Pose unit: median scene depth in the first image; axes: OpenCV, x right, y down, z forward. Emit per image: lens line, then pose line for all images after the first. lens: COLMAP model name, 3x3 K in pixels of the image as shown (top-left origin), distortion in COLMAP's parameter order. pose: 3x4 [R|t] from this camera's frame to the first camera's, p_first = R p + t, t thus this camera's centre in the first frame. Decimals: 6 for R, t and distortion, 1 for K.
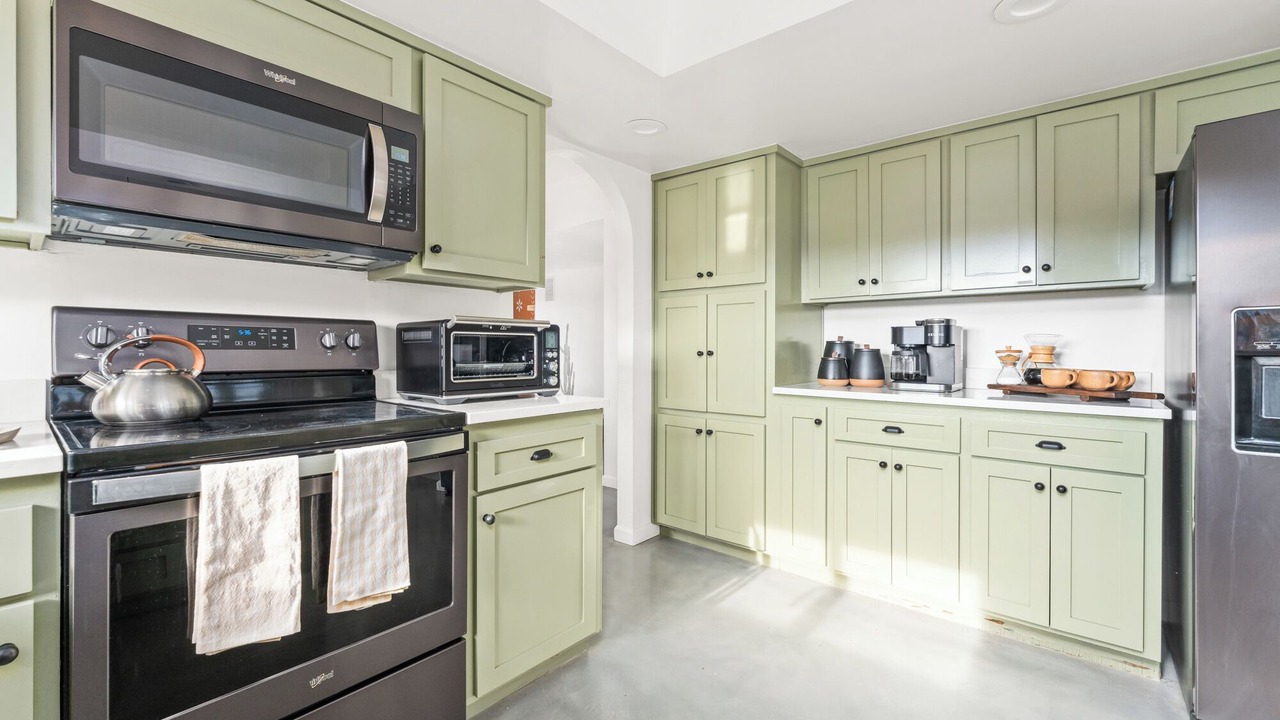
lens RADIAL K [[528.3, 0, 637.9], [0, 528.3, 349.2], [0, 0, 1]] dist [0.001081, 0.000065]
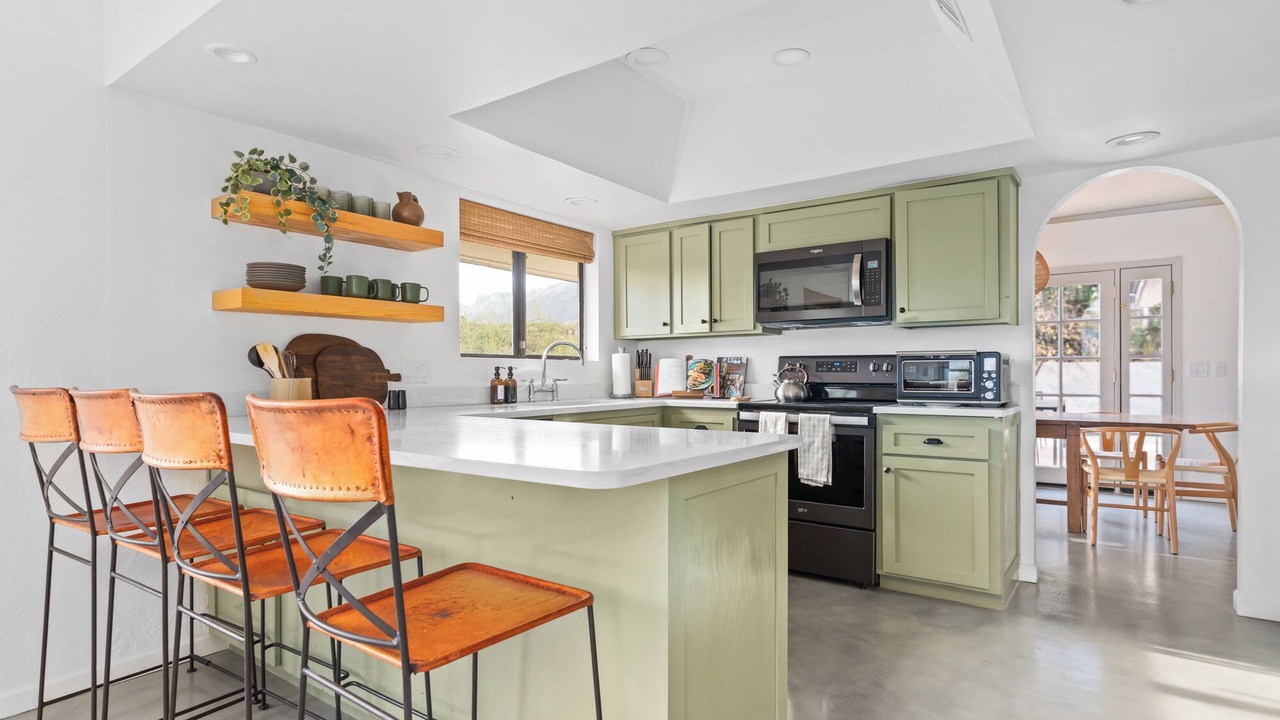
lens RADIAL K [[661.3, 0, 638.6], [0, 661.3, 369.8], [0, 0, 1]] dist [-0.000673, -0.000071]
pose [[0.085755, -0.012740, -0.996235, 1.917065], [0.000284, 0.999919, -0.012763, 0.024748], [0.996316, 0.000811, 0.085751, 0.008457]]
